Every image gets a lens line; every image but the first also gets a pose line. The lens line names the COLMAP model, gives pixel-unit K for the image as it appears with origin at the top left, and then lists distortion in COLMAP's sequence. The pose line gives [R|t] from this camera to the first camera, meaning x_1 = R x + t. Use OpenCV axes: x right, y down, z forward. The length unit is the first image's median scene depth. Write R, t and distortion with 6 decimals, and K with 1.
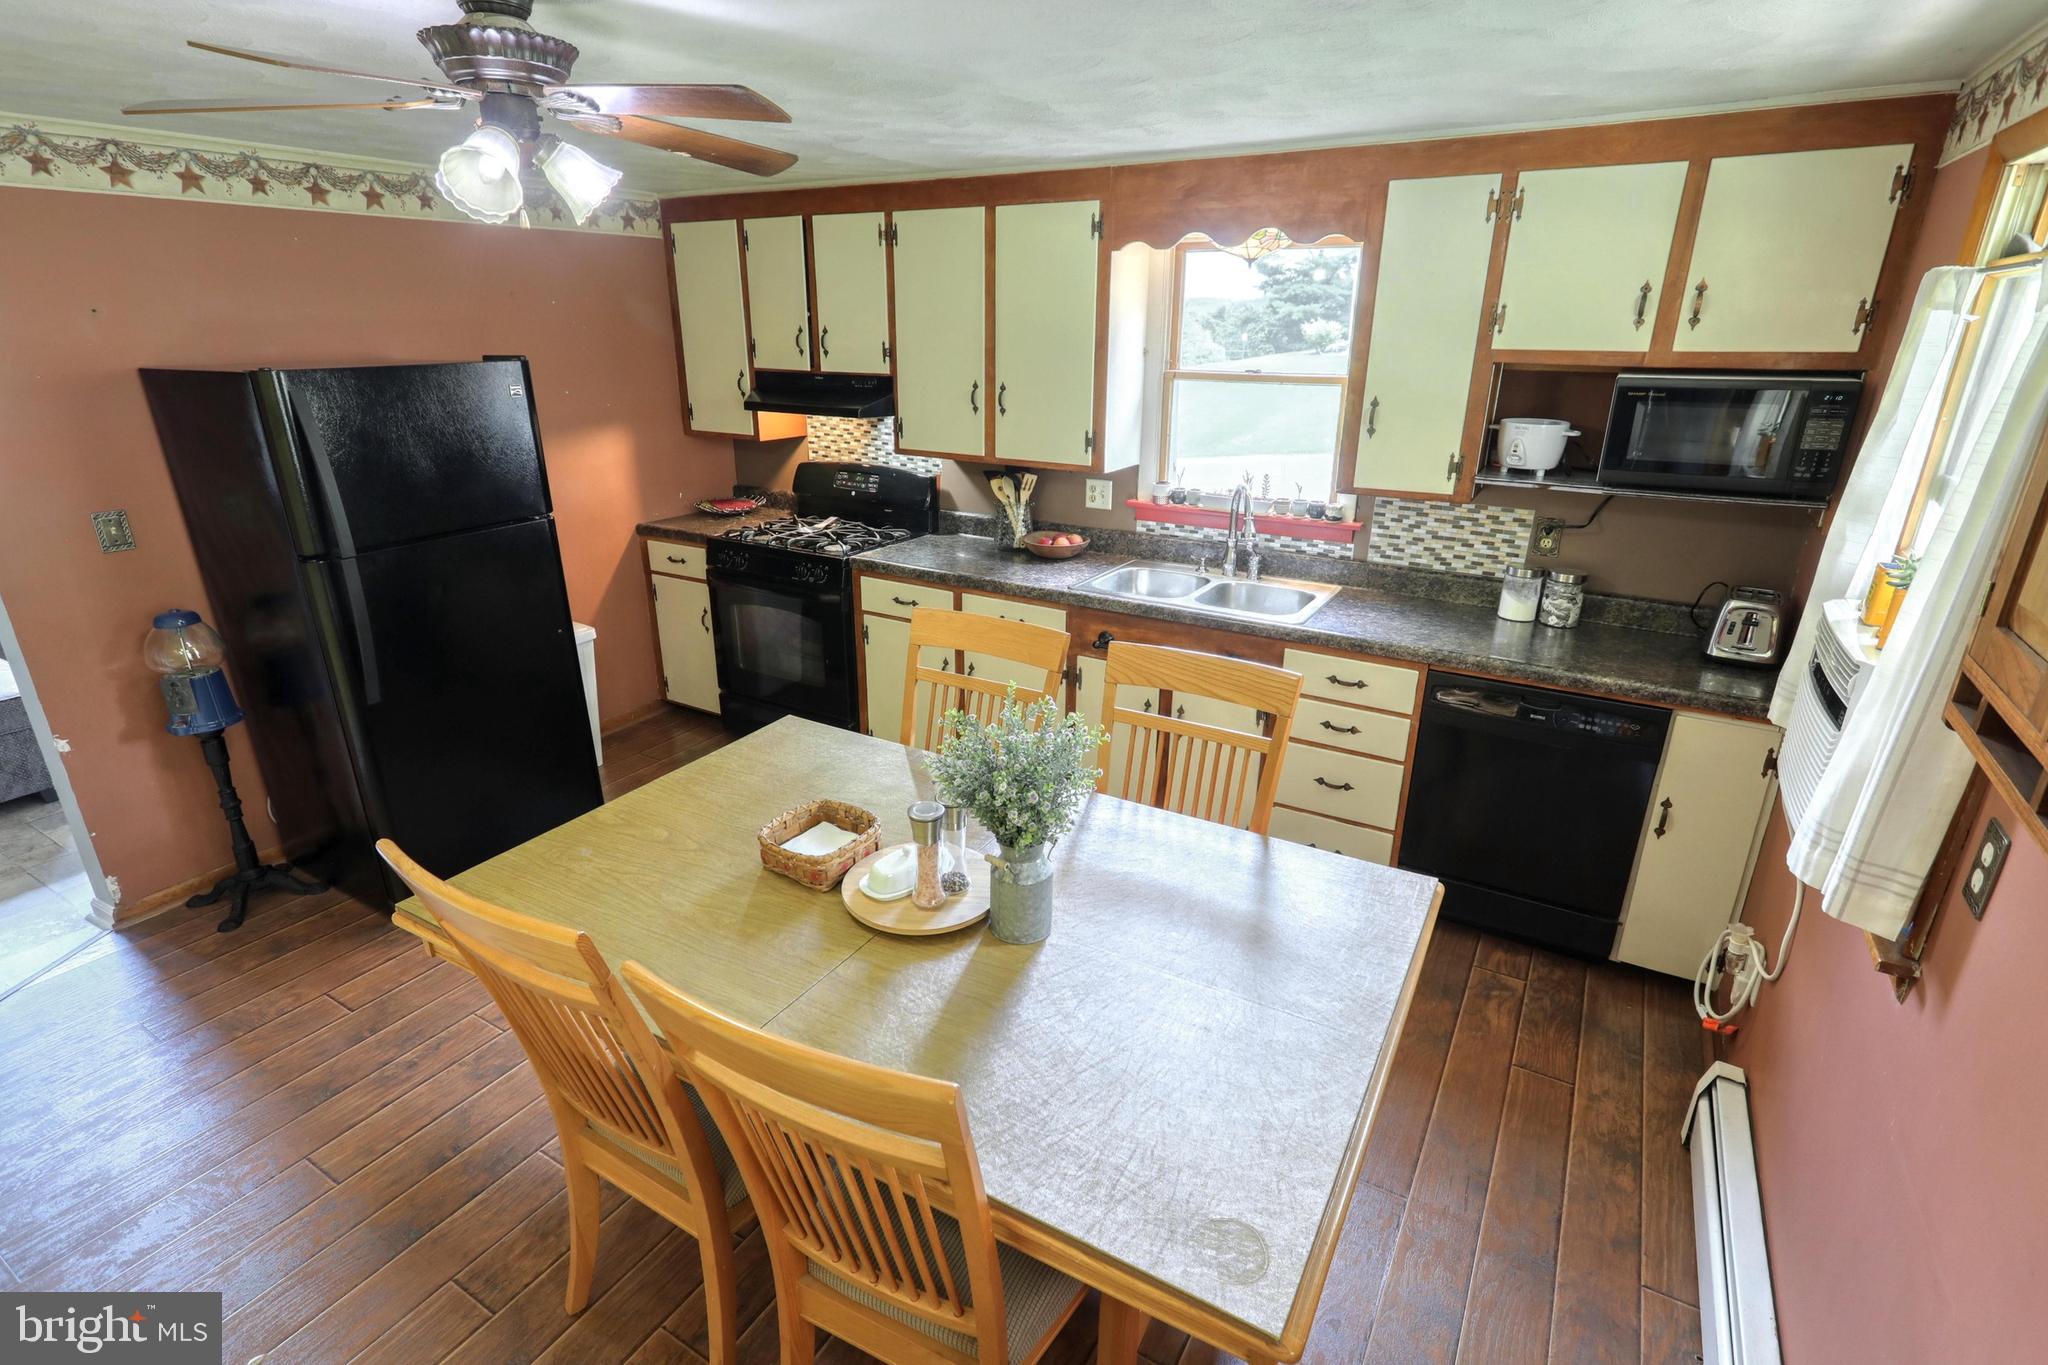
lens RADIAL K [[985.9, 0, 985.1], [0, 985.9, 682.7], [0, 0, 1]] dist [-0.002552, 0.000890]
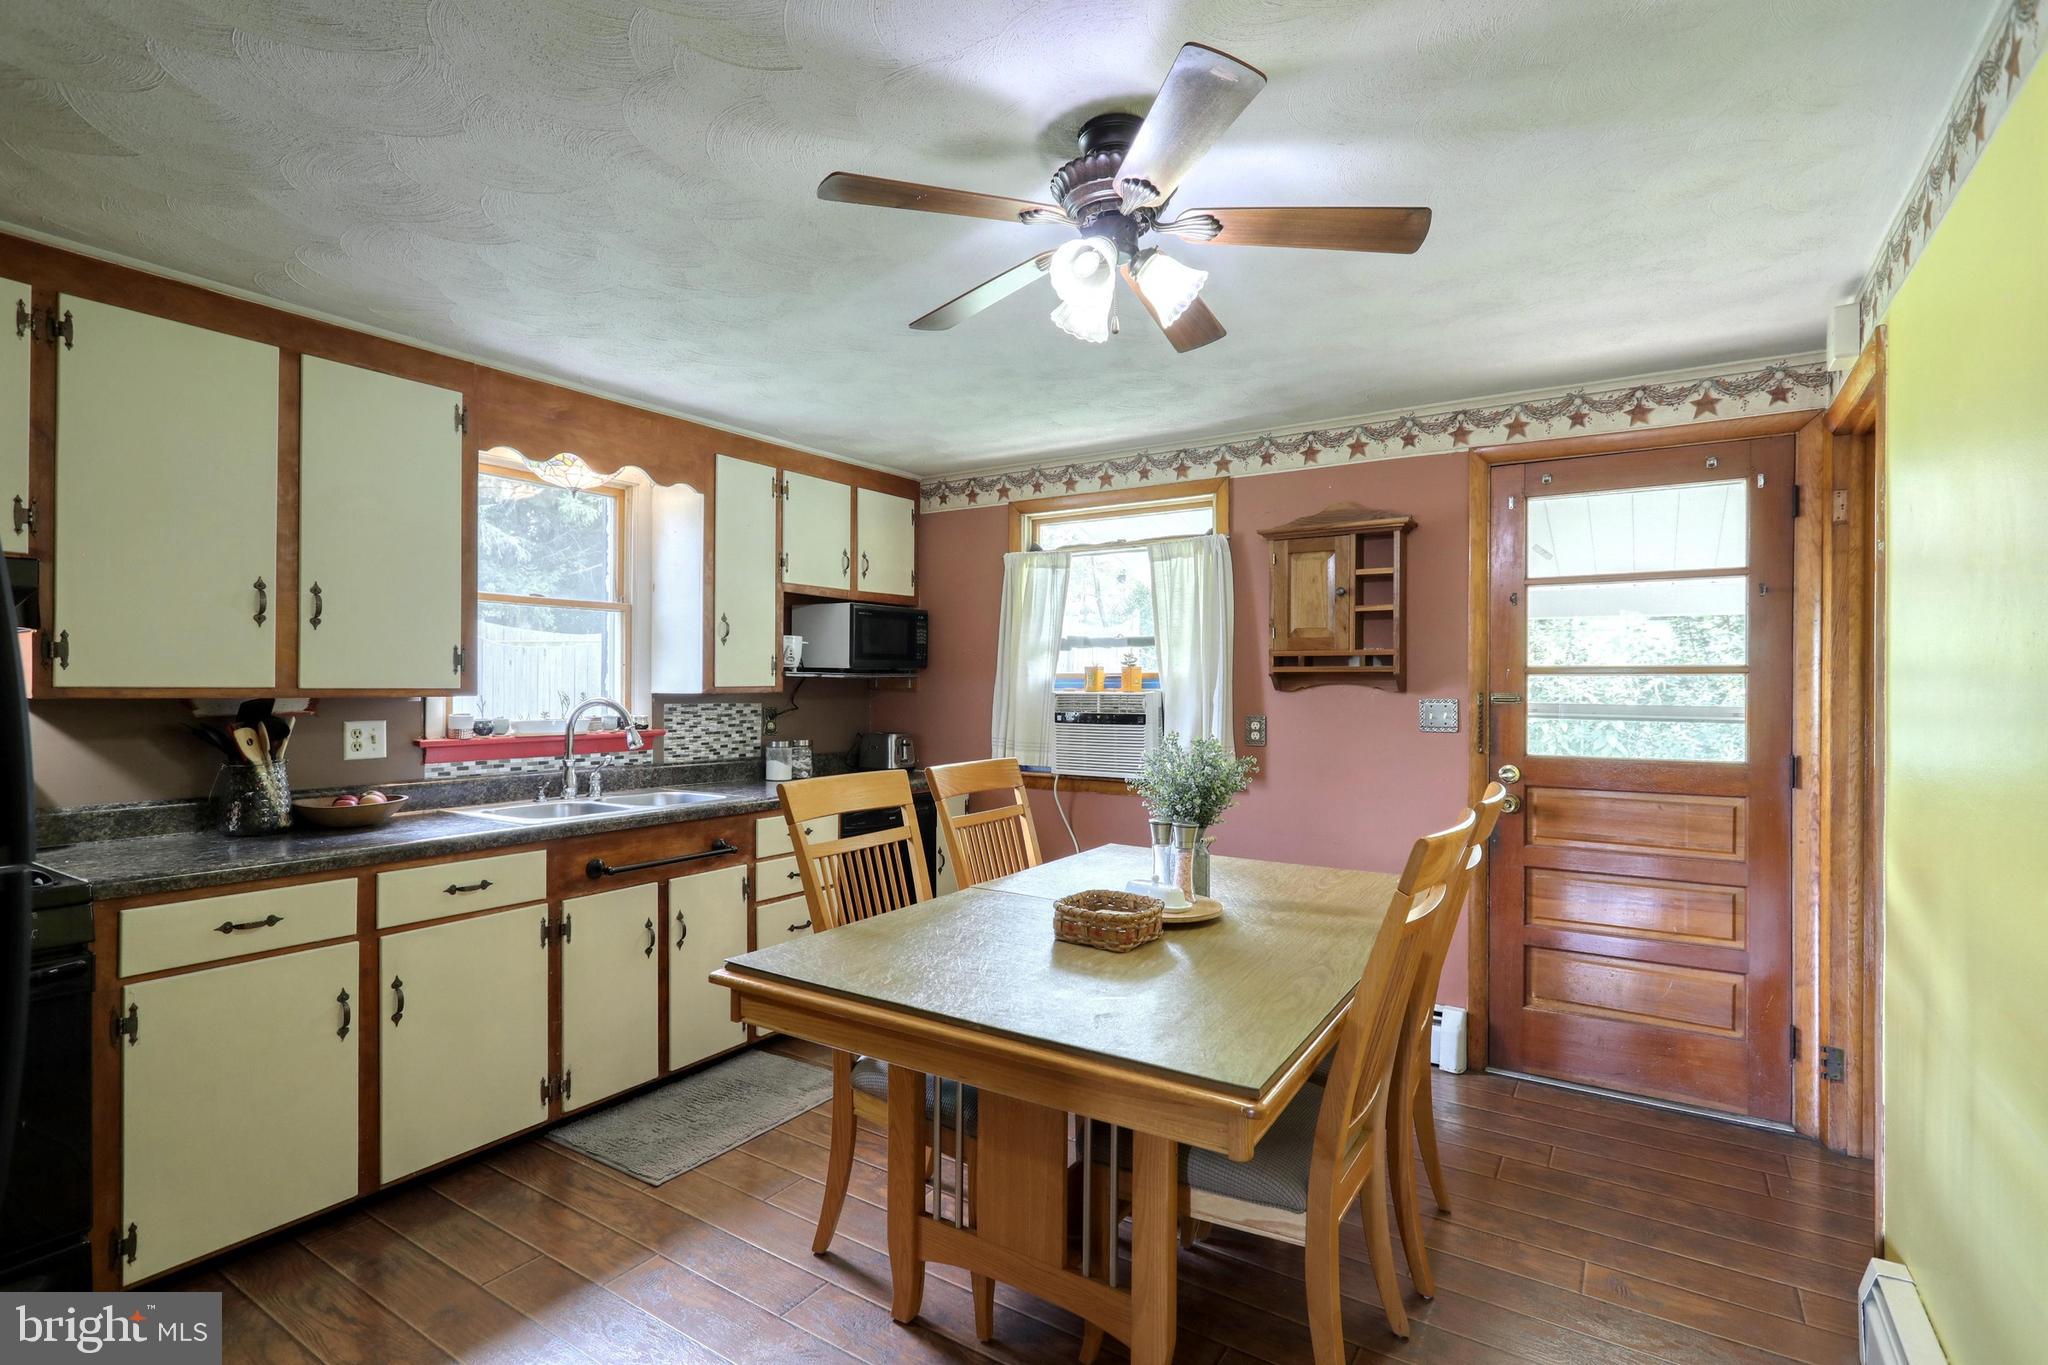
lens RADIAL K [[985.9, 0, 985.1], [0, 985.9, 682.7], [0, 0, 1]] dist [-0.002552, 0.000890]
pose [[0.038542, 0.006737, 0.999234, -0.744304], [0.345285, 0.938292, -0.019645, -0.063232], [-0.937706, 0.345777, 0.033837, 0.611029]]
